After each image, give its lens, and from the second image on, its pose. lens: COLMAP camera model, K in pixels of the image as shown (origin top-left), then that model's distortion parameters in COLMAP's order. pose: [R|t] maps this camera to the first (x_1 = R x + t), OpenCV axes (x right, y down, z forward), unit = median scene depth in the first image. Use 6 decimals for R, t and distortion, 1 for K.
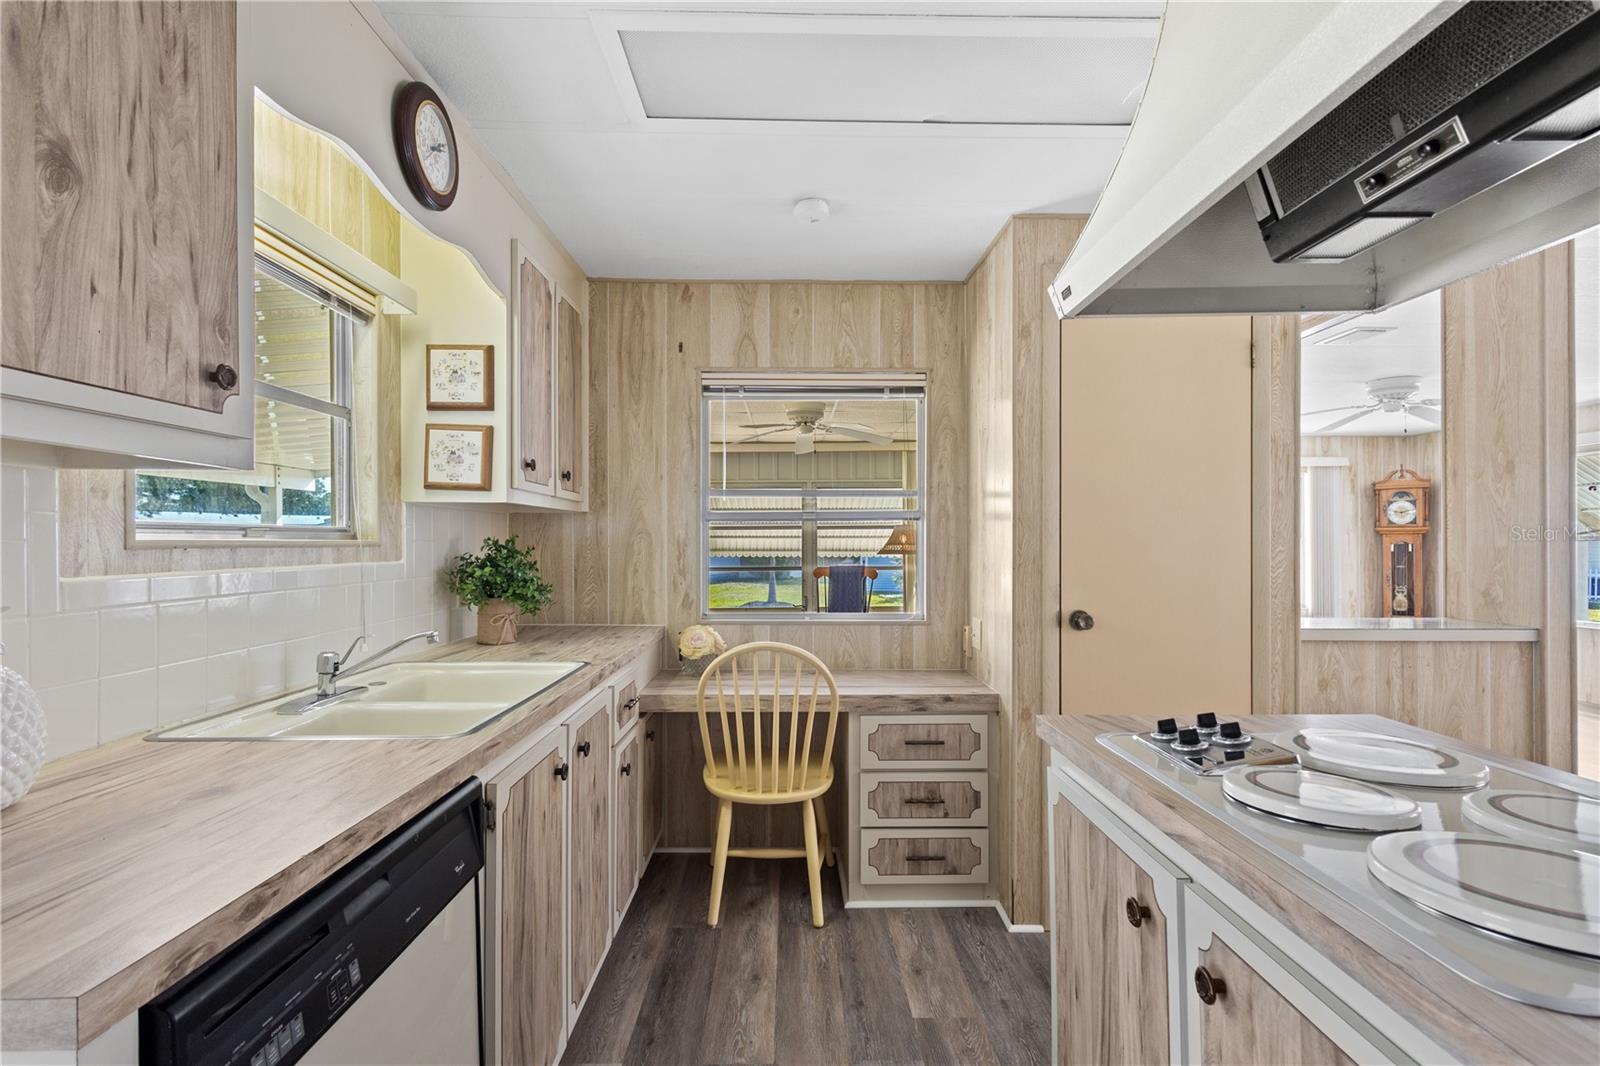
lens RADIAL K [[748.2, 0, 800.4], [0, 748.2, 542.6], [0, 0, 1]] dist [0.011311, -0.000741]
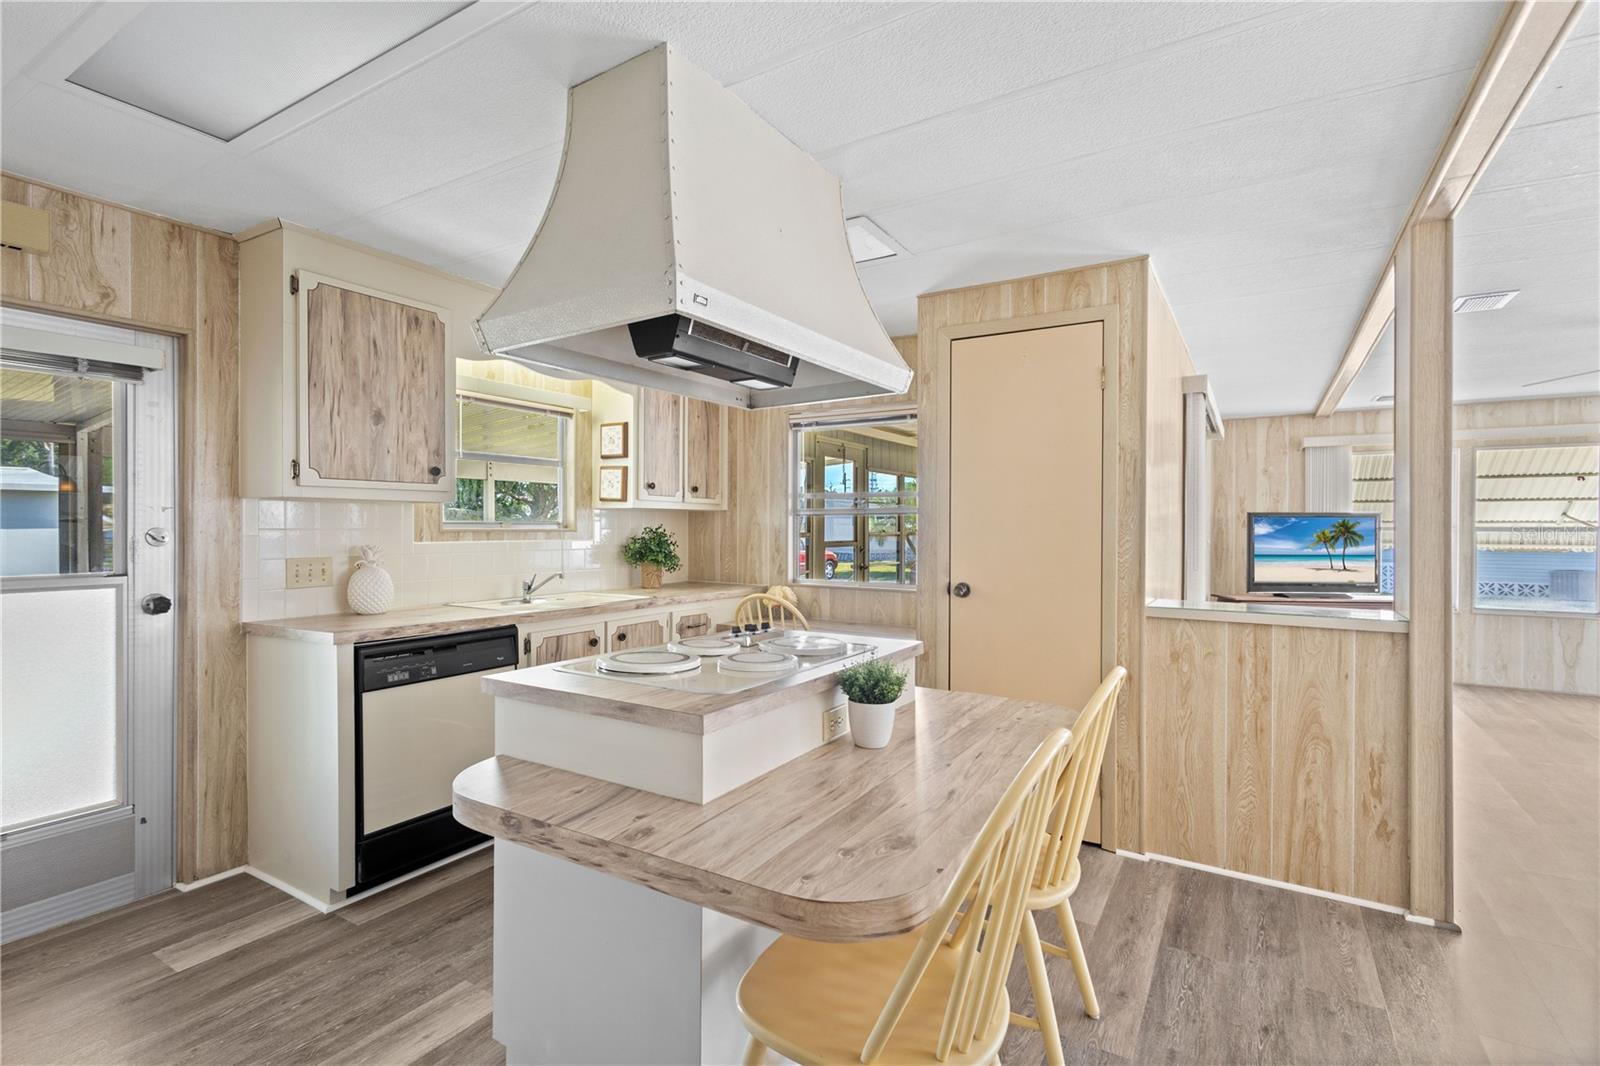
lens RADIAL K [[742.0, 0, 801.5], [0, 742.0, 530.7], [0, 0, 1]] dist [0.012624, -0.001303]
pose [[0.846499, 0.005833, -0.532359, 0.825249], [-0.004413, 0.999983, 0.003940, -0.006459], [0.532373, -0.000986, 0.846509, -0.275740]]
